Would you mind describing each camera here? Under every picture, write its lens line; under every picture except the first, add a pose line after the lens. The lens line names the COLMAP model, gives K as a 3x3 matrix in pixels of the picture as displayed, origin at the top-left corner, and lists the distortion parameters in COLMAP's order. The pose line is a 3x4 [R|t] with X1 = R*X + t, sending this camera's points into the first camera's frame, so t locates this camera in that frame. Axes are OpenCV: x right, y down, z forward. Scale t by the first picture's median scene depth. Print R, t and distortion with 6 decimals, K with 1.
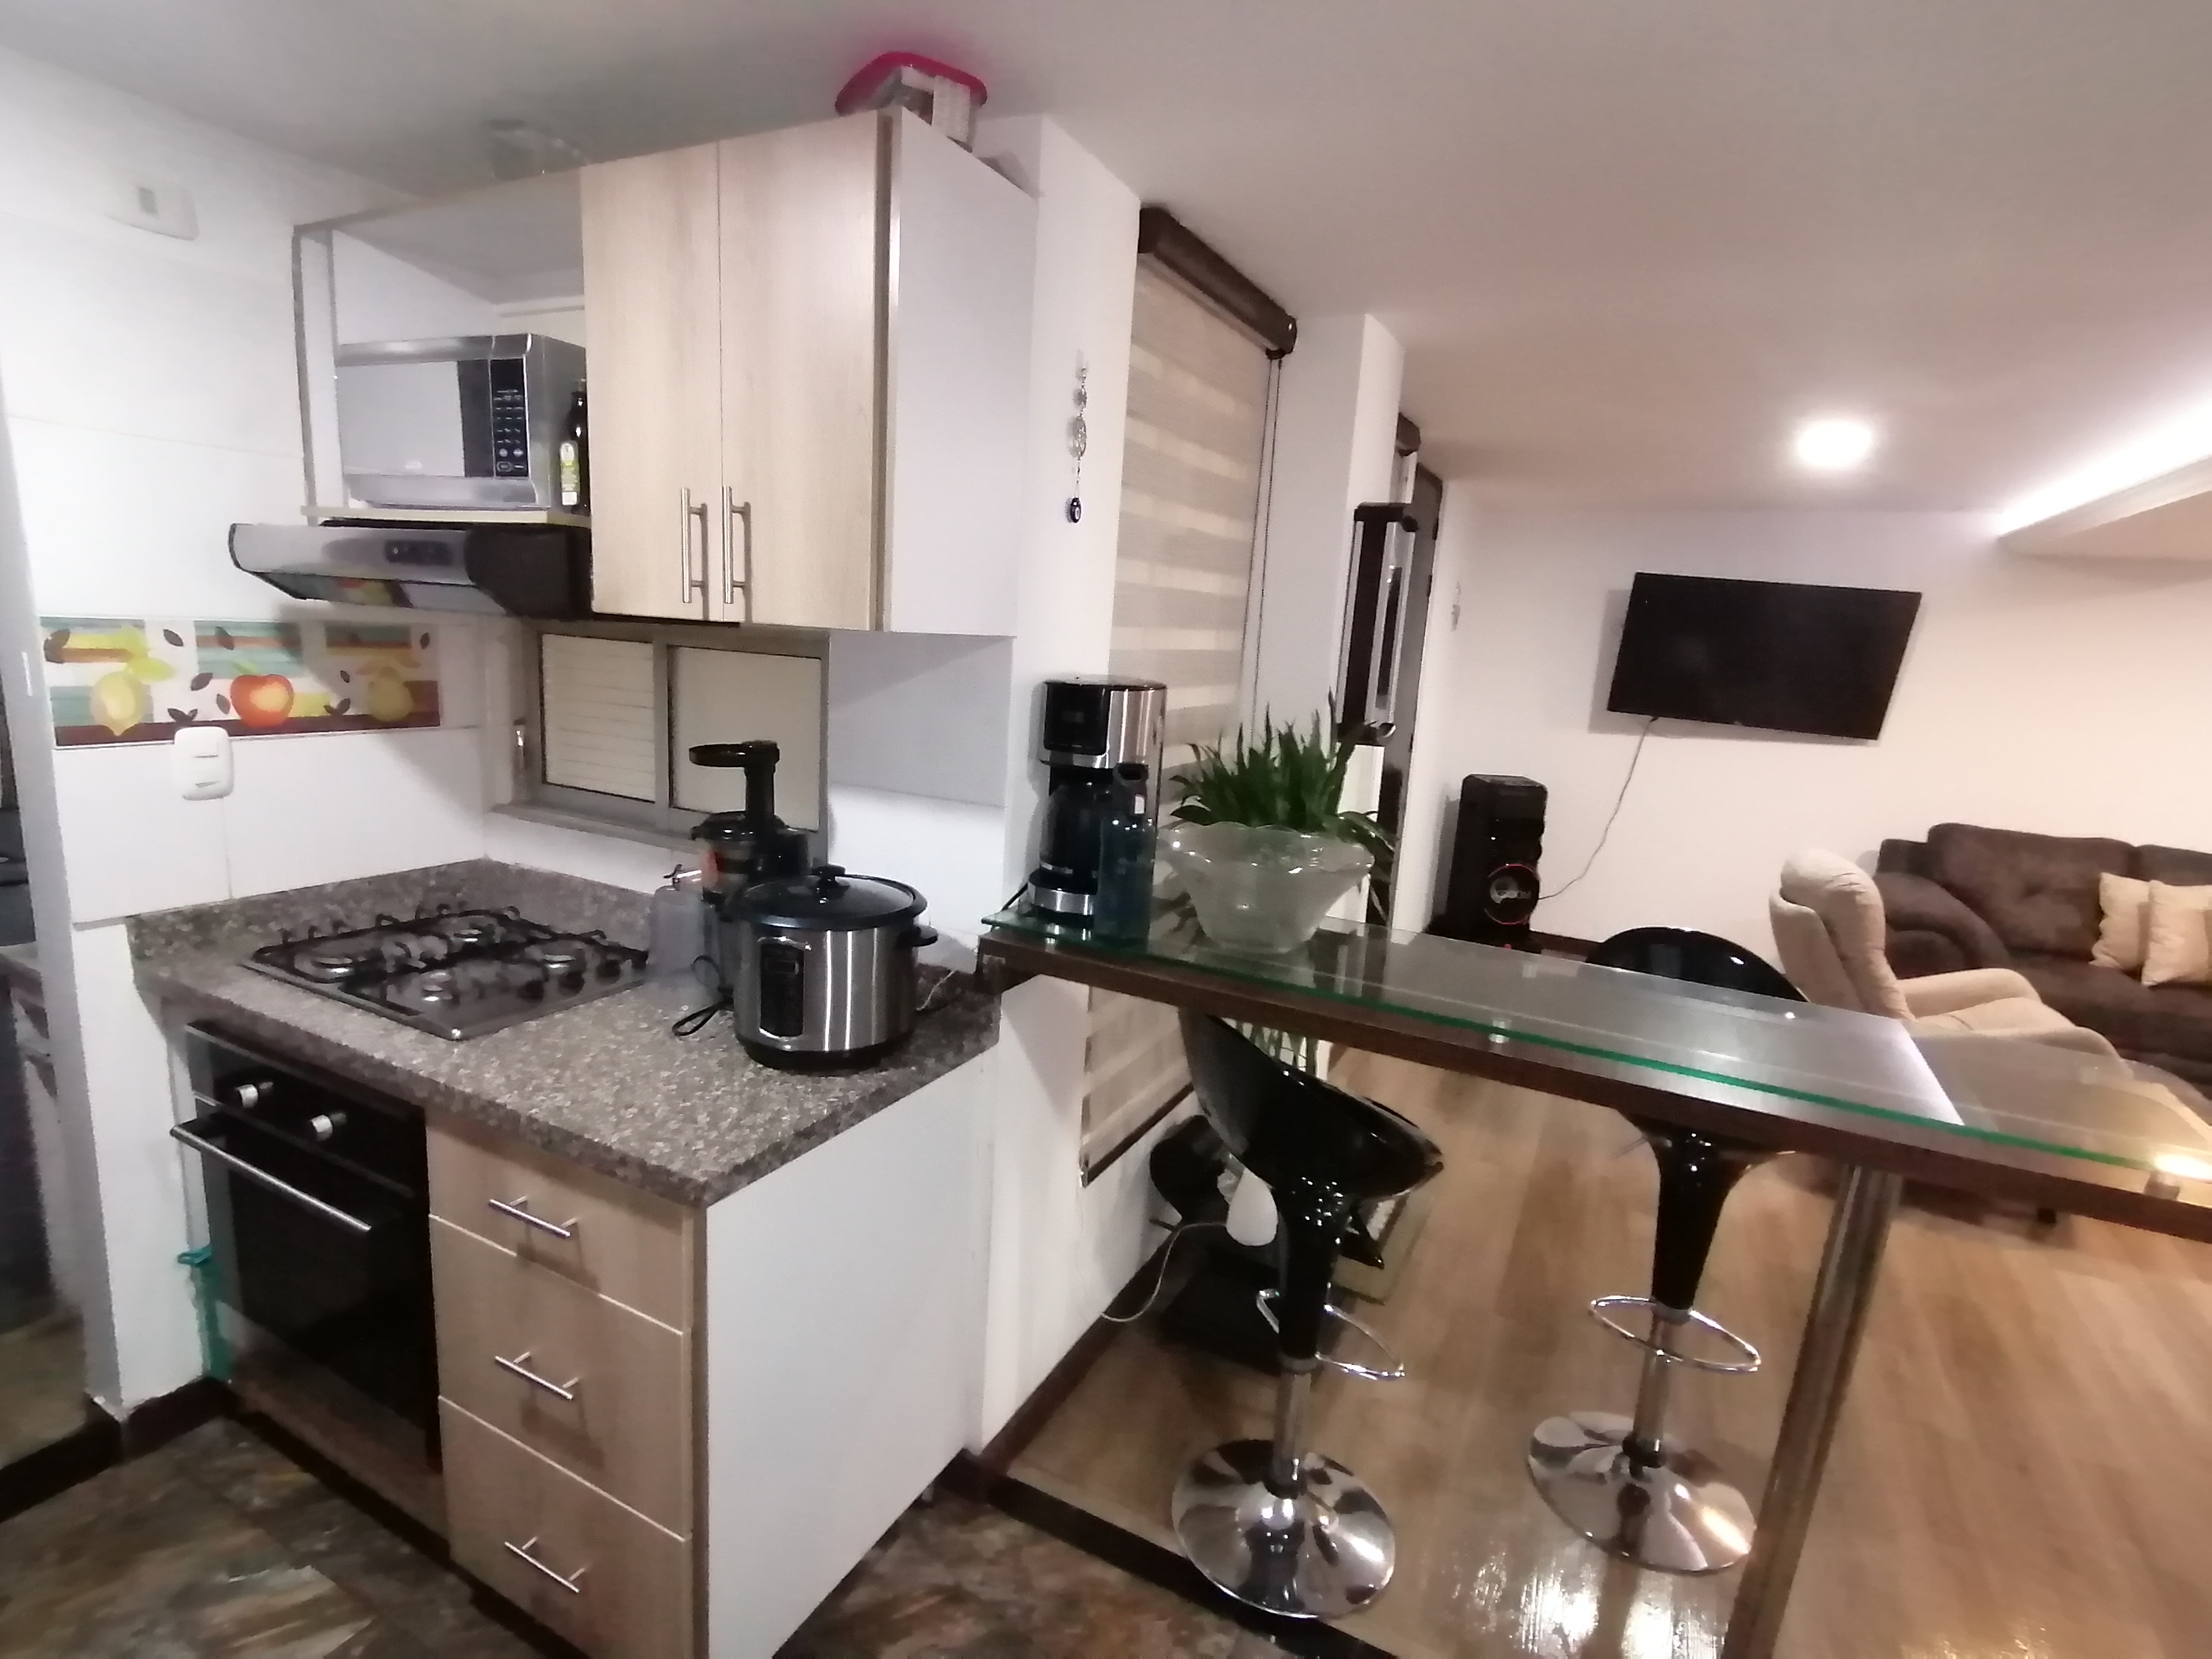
lens RADIAL K [[1099.6, 0, 1092.5], [0, 1099.6, 835.1], [0, 0, 1]] dist [0.015782, -0.017773]
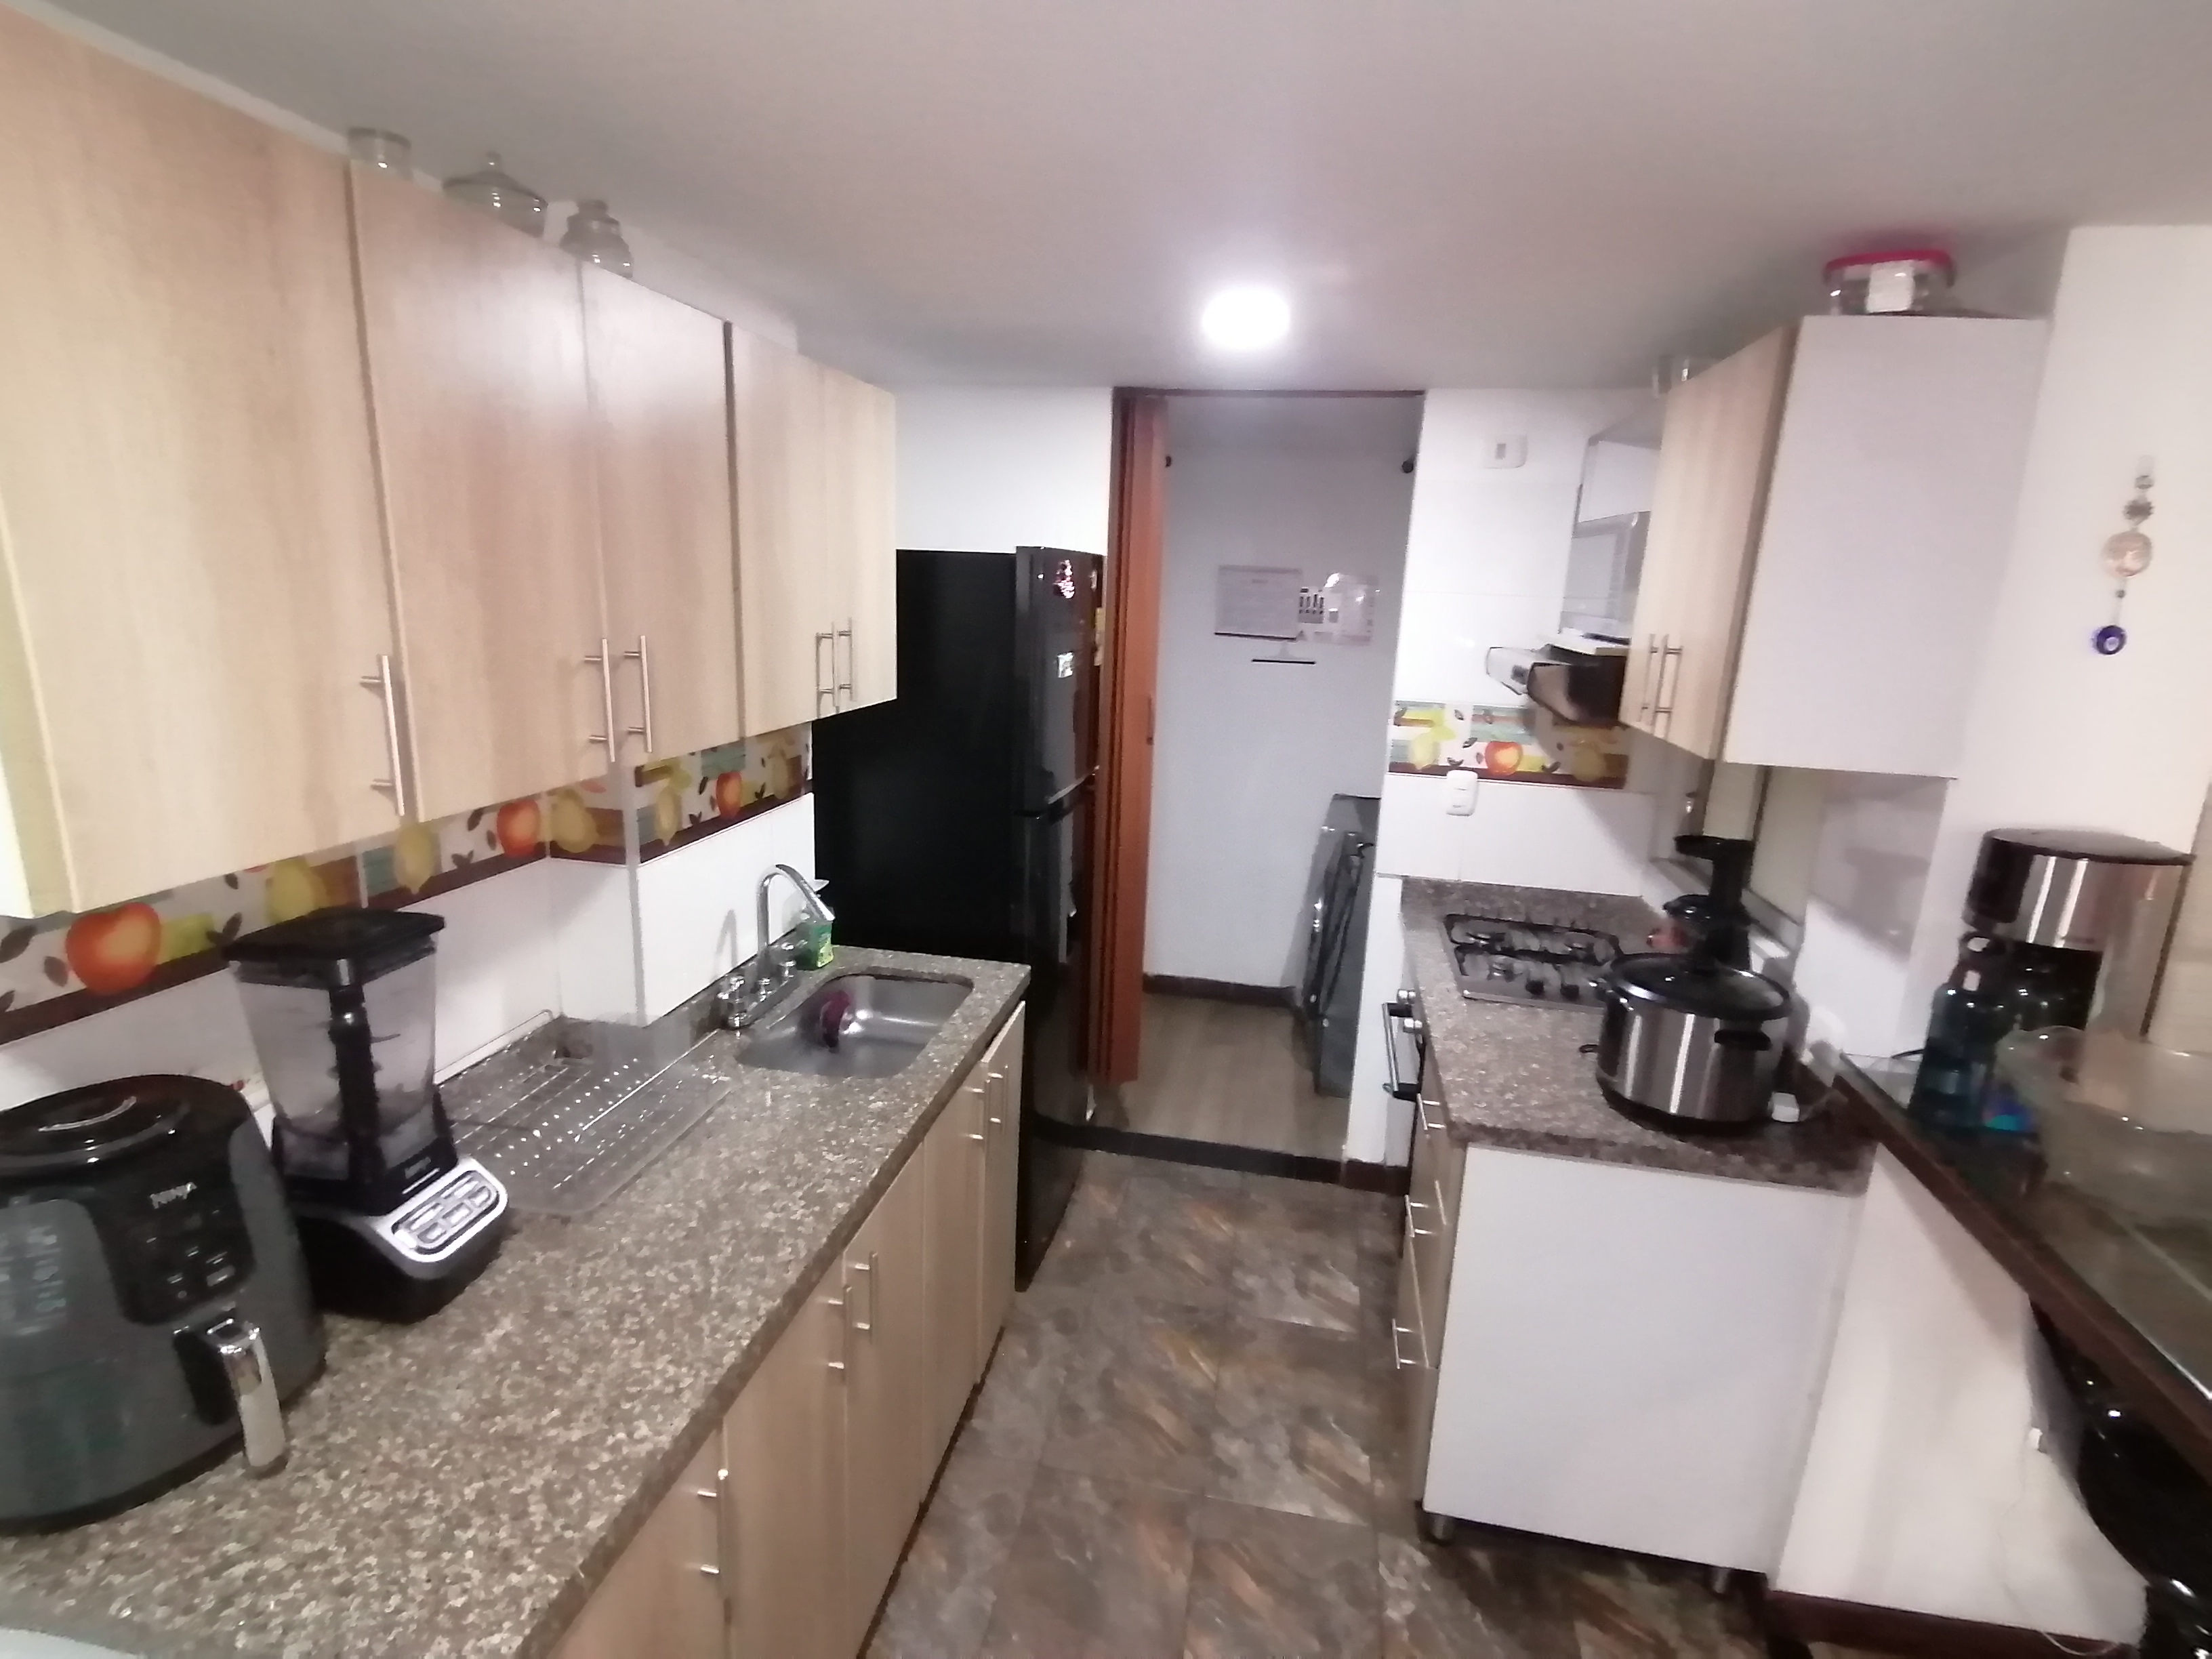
lens RADIAL K [[1099.6, 0, 1106.4], [0, 1099.6, 828.7], [0, 0, 1]] dist [0.015782, -0.017773]
pose [[0.284376, 0.165594, -0.944303, 0.560404], [-0.205003, 0.972691, 0.108836, -0.084570], [0.936538, 0.162635, 0.310558, 0.038661]]
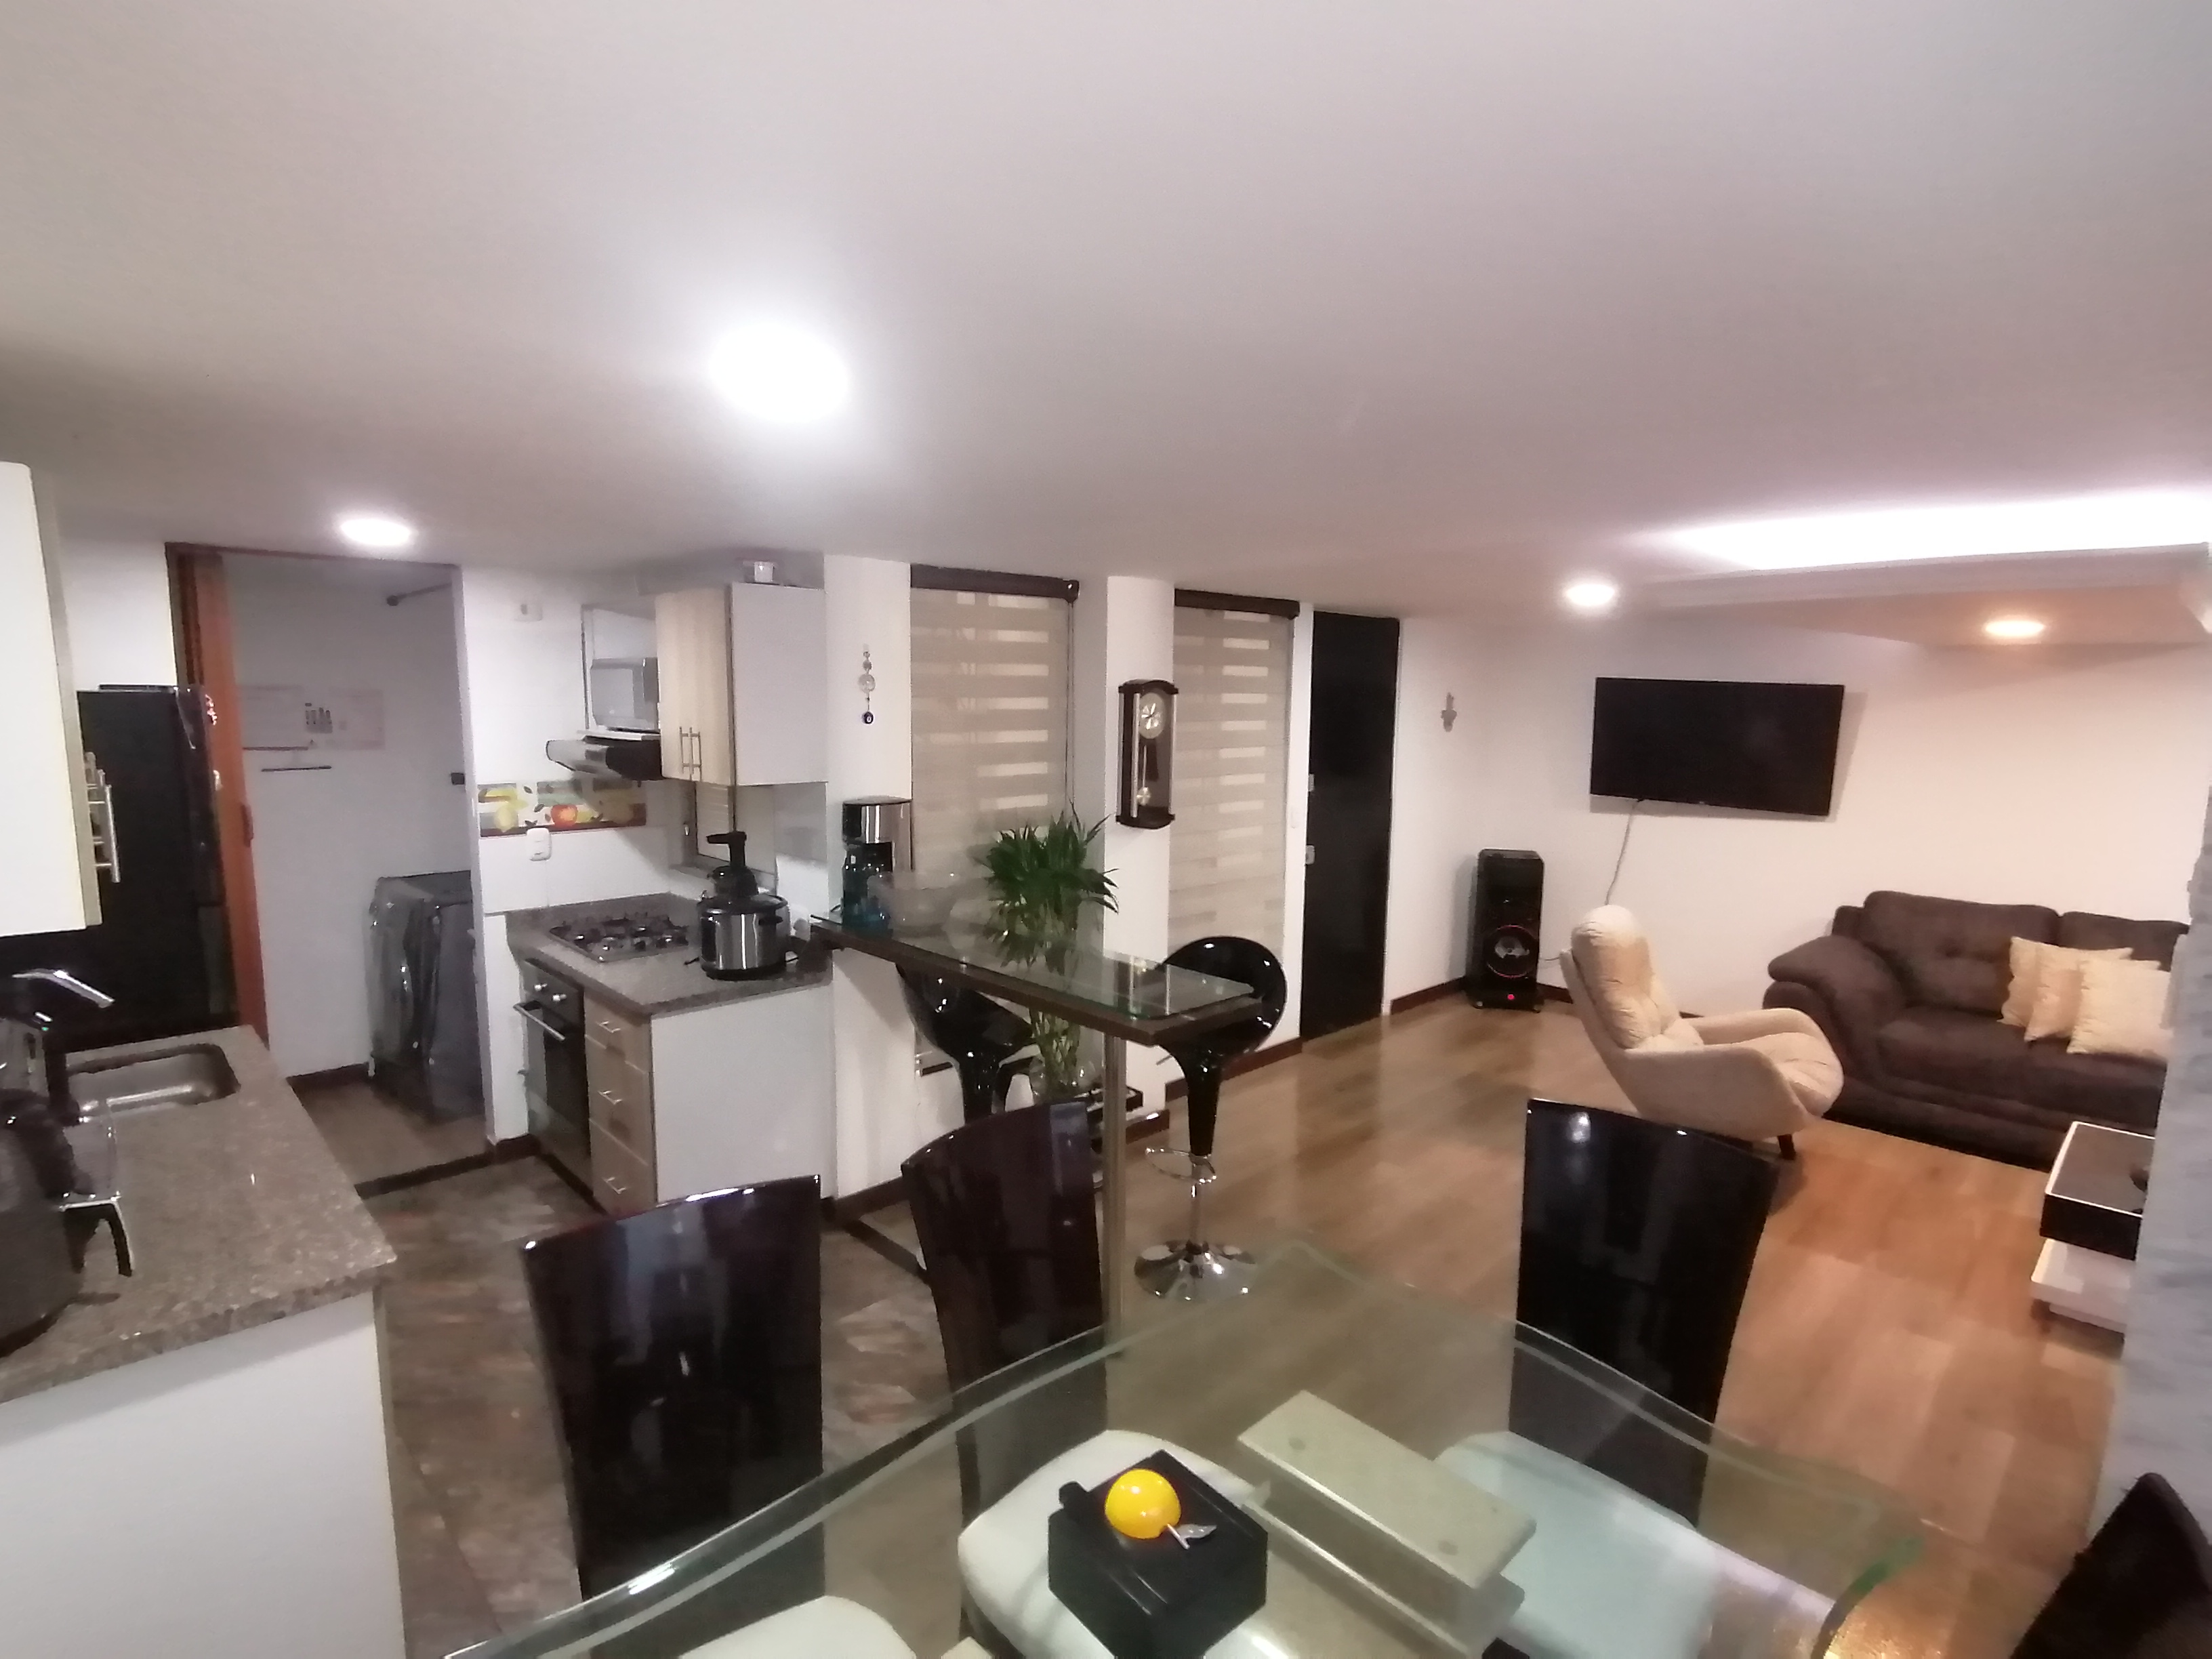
lens RADIAL K [[1099.6, 0, 1100.3], [0, 1099.6, 835.6], [0, 0, 1]] dist [0.015782, -0.017773]
pose [[0.943146, -0.010304, -0.332220, 1.026477], [-0.014519, 0.997288, -0.072151, 0.062567], [0.332062, 0.072872, 0.940438, -0.737743]]
